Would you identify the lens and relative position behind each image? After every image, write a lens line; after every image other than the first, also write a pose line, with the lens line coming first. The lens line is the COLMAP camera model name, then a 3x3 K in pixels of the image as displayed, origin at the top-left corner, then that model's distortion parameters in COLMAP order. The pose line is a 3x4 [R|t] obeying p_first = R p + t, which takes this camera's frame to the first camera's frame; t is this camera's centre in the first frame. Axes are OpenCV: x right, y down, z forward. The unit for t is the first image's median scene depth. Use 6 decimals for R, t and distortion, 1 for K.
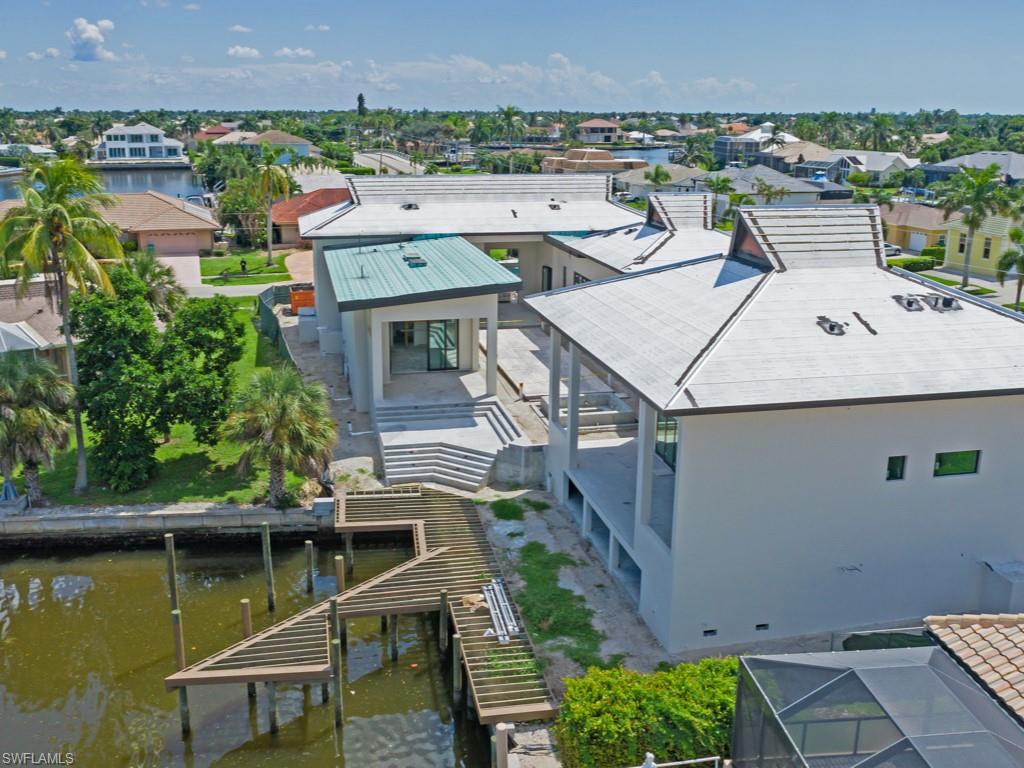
lens RADIAL K [[981.6, 0, 478.2], [0, 981.6, 418.6], [0, 0, 1]] dist [-0.028667, 0.000000]
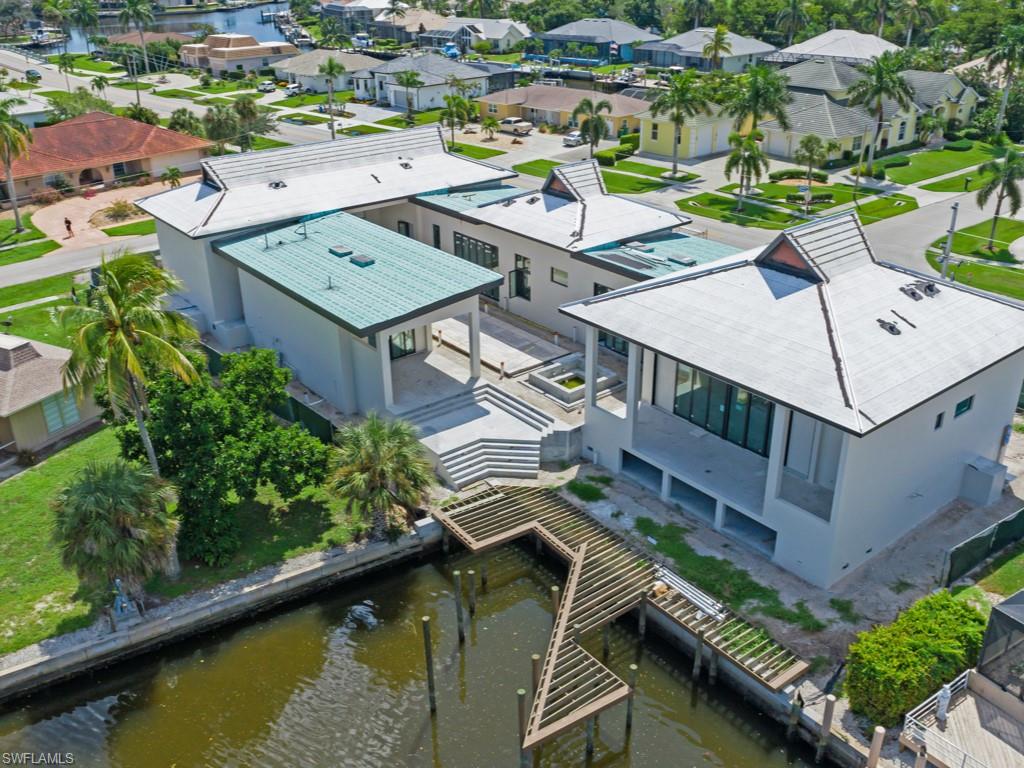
lens RADIAL K [[924.6, 0, 496.4], [0, 924.6, 405.0], [0, 0, 1]] dist [-0.033619, 0.009382]
pose [[0.893501, -0.218920, 0.392084, -0.449972], [0.155336, 0.969894, 0.187552, -0.218486], [-0.421339, -0.106673, 0.900608, 0.052674]]
